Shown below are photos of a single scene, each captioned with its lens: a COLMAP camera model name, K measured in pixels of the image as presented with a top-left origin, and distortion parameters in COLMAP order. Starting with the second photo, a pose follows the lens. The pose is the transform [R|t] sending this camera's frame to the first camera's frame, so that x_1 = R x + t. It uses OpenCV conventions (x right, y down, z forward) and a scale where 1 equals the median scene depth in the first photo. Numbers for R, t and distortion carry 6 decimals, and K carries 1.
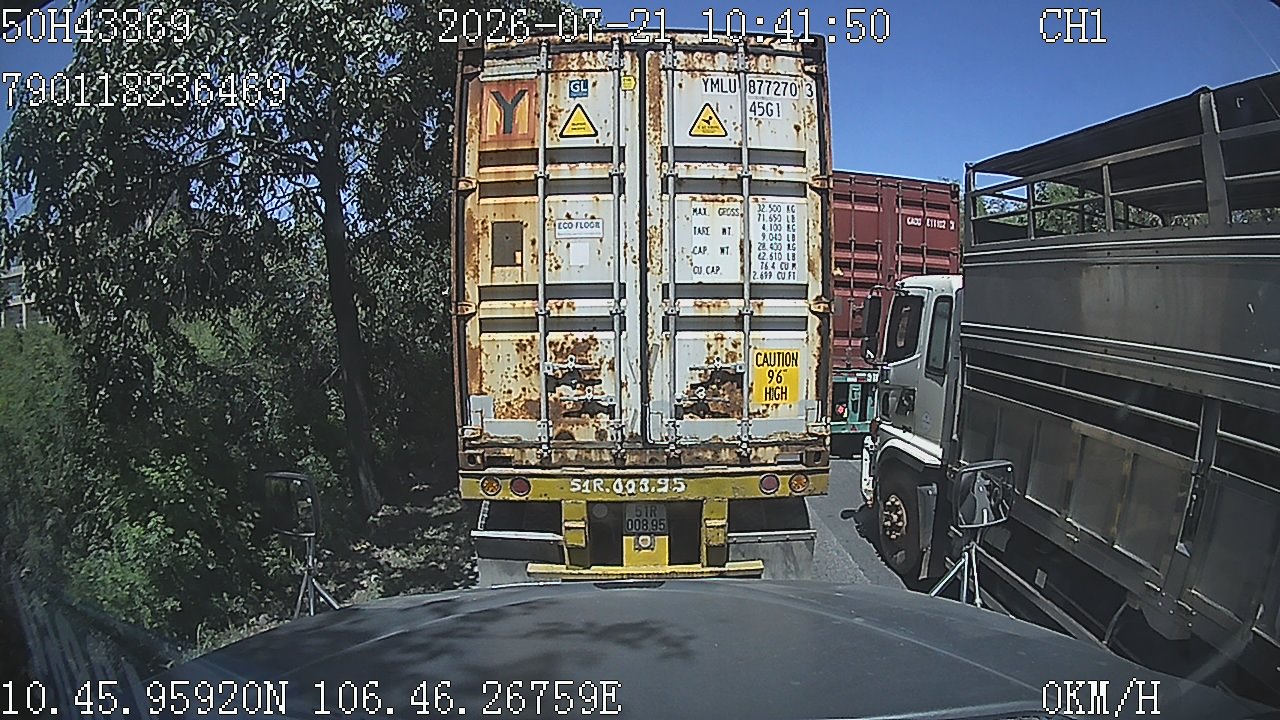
lens RADIAL K [[492.6, 0, 640.0], [0, 492.6, 360.0], [0, 0, 1]] dist [-0.001609, 0.000040]
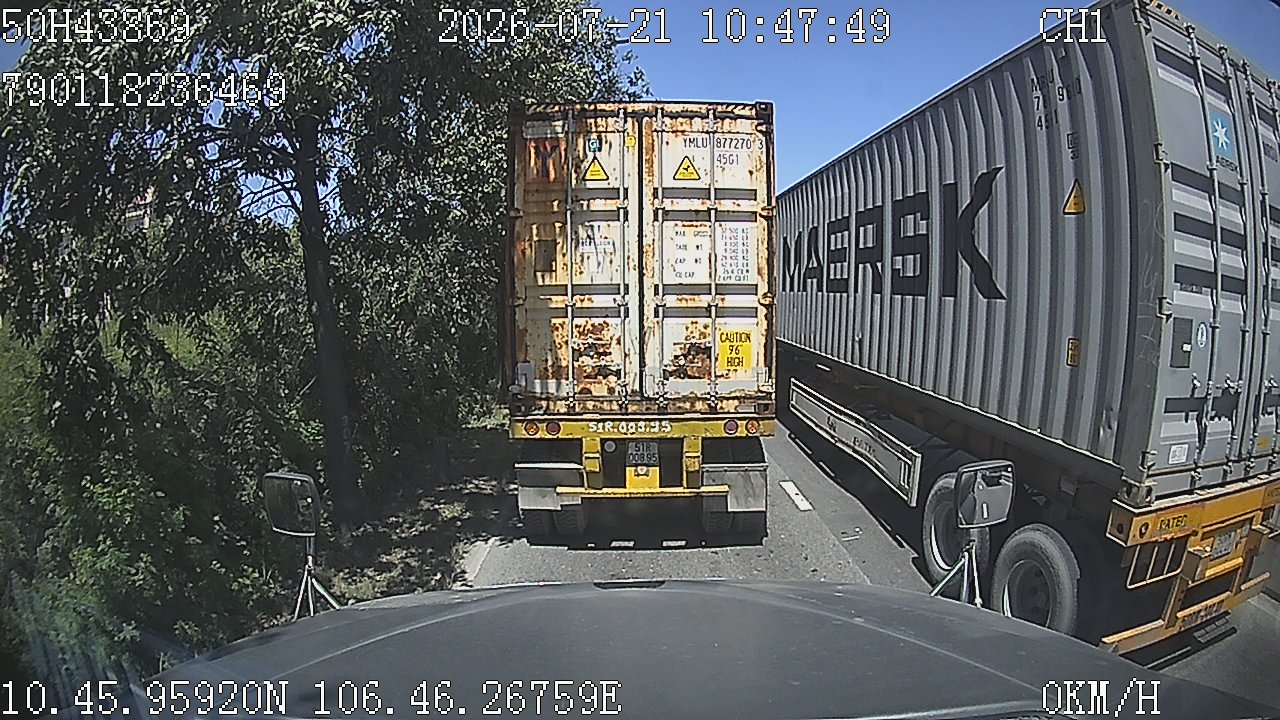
lens RADIAL K [[518.5, 0, 639.4], [0, 518.5, 364.2], [0, 0, 1]] dist [-0.000745, -0.000387]
pose [[0.999999, -0.000003, -0.001623, 0.004650], [0.000004, 1.000000, 0.000319, 0.073251], [0.001623, -0.000319, 0.999999, -0.478878]]
